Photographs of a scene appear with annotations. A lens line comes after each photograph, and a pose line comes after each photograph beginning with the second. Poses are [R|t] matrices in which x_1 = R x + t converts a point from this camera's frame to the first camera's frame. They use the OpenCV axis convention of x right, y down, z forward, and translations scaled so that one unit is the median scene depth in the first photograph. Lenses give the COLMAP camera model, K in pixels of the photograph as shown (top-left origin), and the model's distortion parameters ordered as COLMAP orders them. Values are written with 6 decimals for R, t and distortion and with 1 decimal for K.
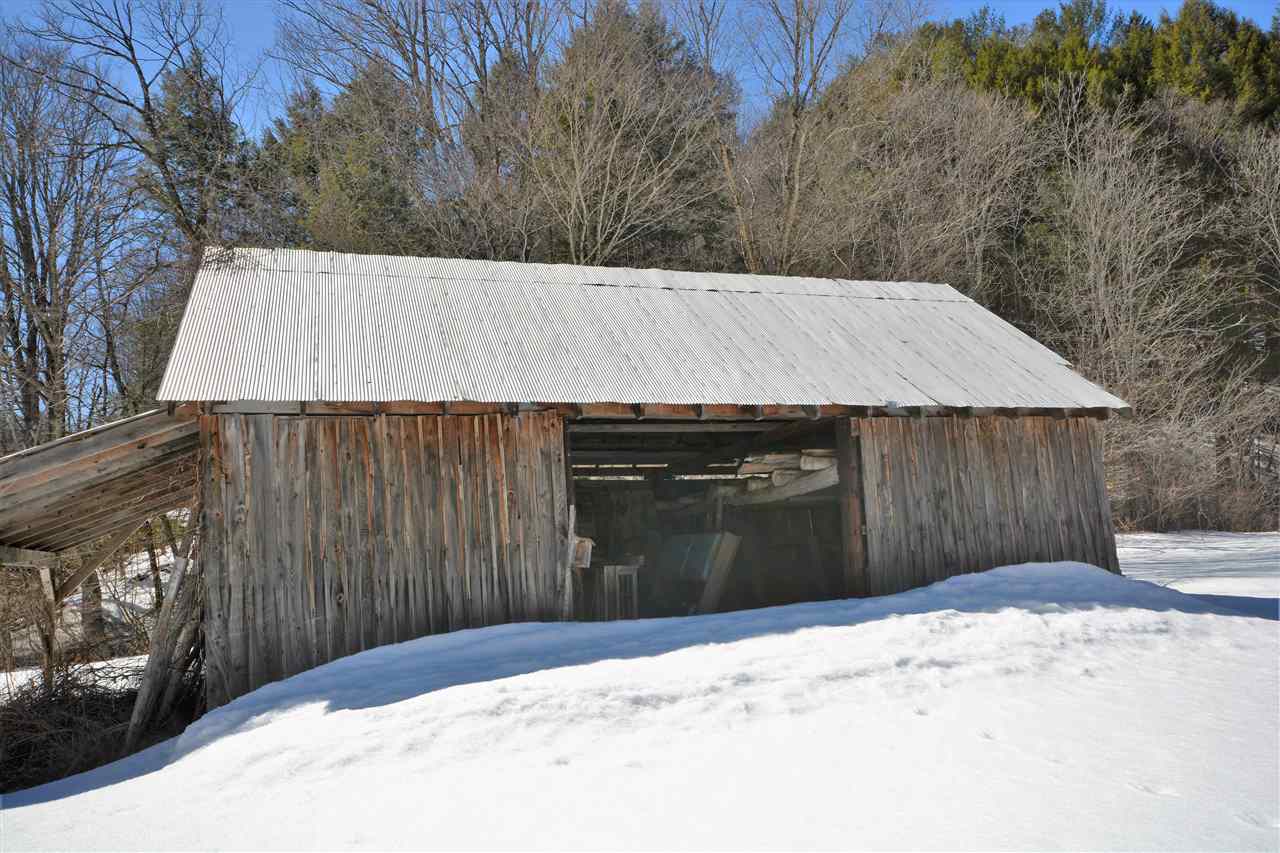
lens RADIAL K [[1030.4, 0, 640.0], [0, 1030.4, 426.5], [0, 0, 1]] dist [0.002455, 0.001431]
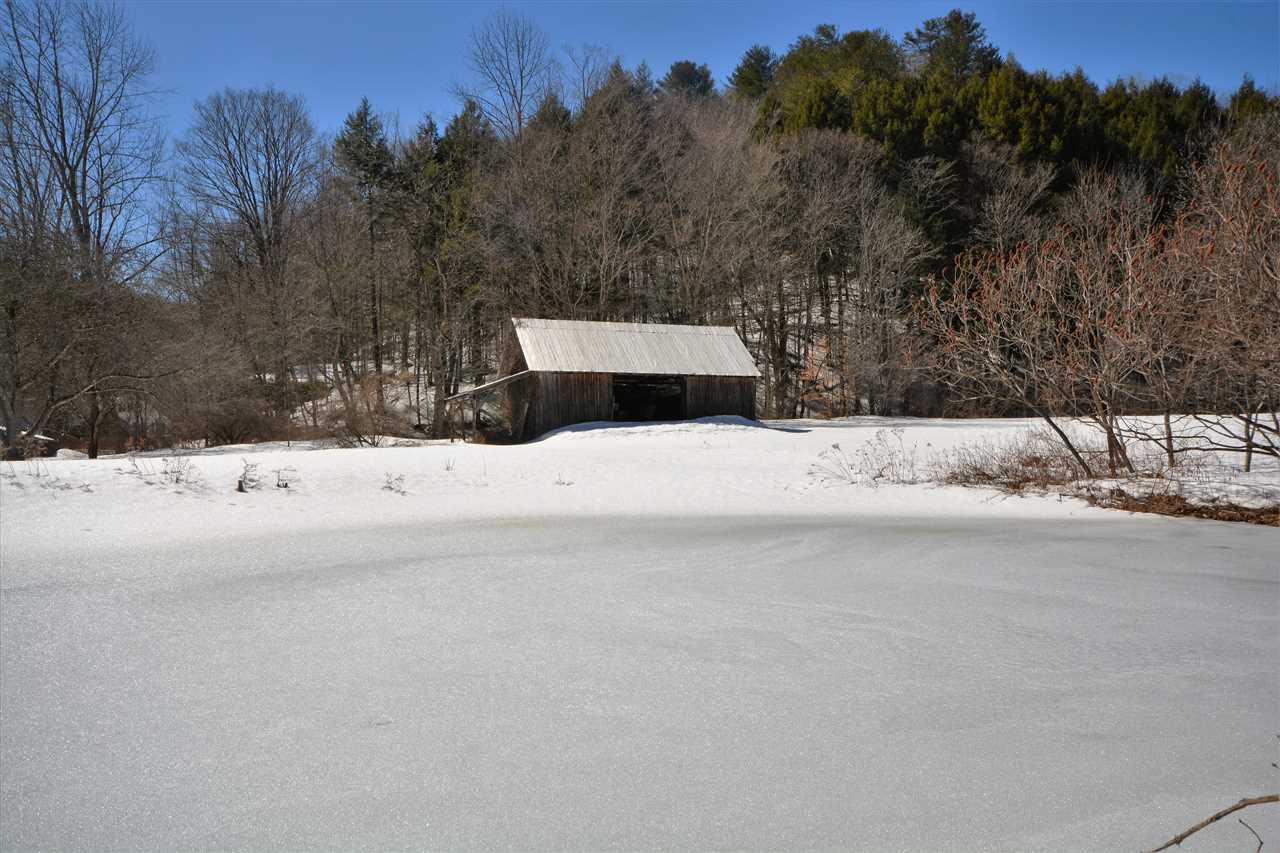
lens RADIAL K [[1030.4, 0, 640.0], [0, 1030.4, 426.5], [0, 0, 1]] dist [0.002455, 0.001431]
pose [[0.998411, 0.047546, 0.030241, -0.069422], [-0.050879, 0.991326, 0.121182, -0.277245], [-0.024217, -0.122528, 0.992170, -2.821122]]
